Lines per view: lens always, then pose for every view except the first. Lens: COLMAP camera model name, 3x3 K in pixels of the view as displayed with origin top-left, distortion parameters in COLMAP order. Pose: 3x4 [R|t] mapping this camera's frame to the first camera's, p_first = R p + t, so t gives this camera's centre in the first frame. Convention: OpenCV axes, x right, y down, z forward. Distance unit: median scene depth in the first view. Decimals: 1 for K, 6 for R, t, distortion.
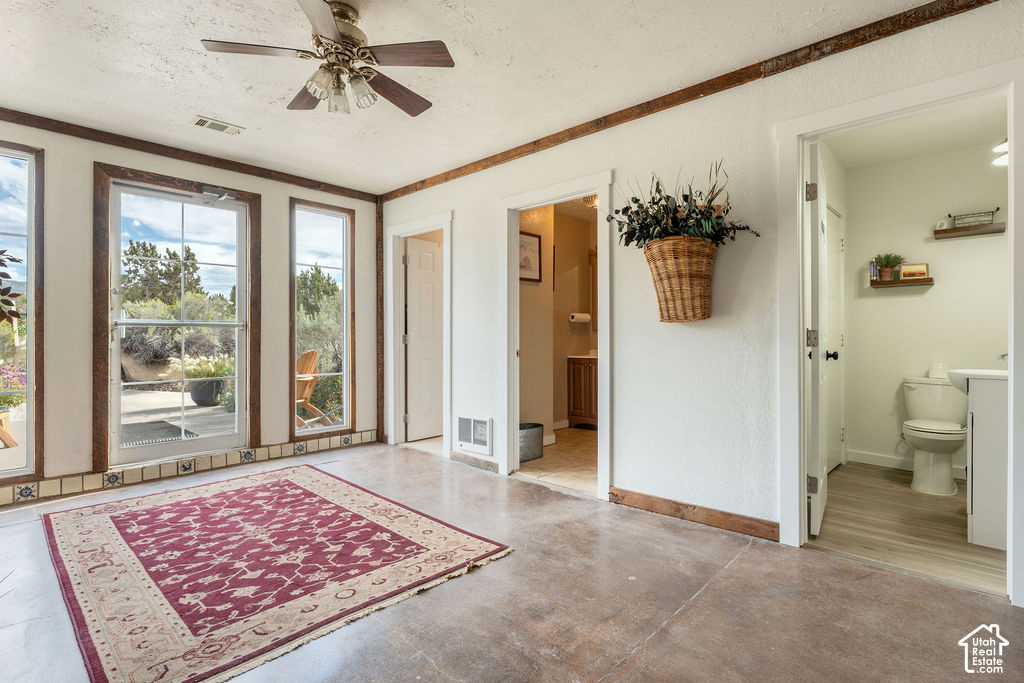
lens RADIAL K [[505.9, 0, 510.1], [0, 505.9, 339.6], [0, 0, 1]] dist [-0.002517, -0.000239]
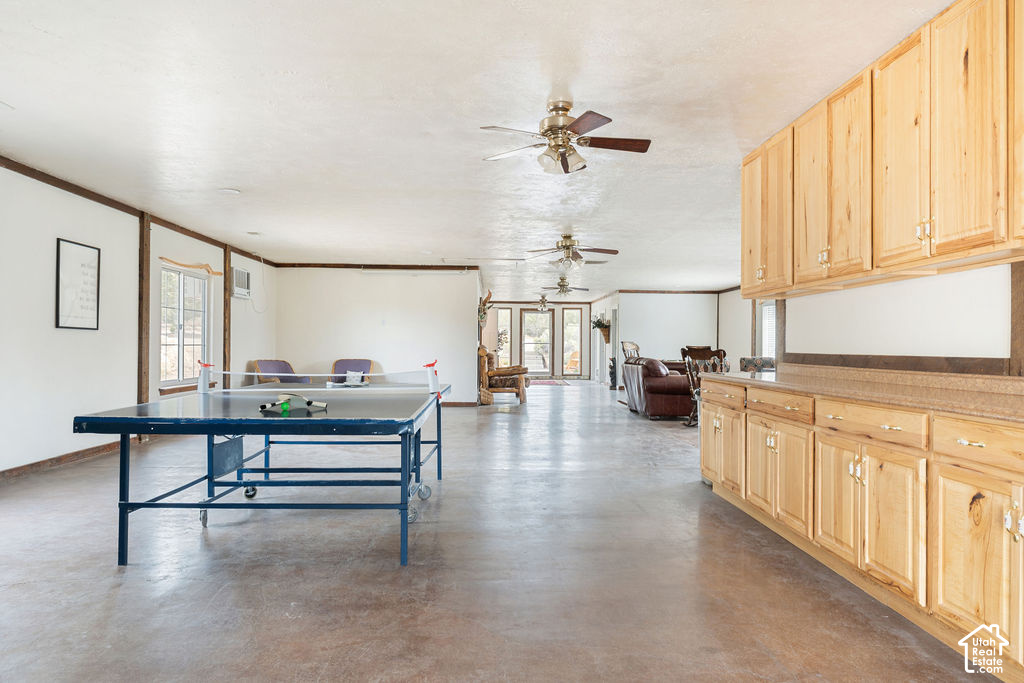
lens RADIAL K [[735.8, 0, 512.3], [0, 735.8, 341.8], [0, 0, 1]] dist [-0.000007, 0.000000]
pose [[0.714403, 0.002187, -0.699731, 3.238536], [-0.008486, 0.999949, -0.005539, -0.006250], [0.699683, 0.009895, 0.714385, -3.256513]]
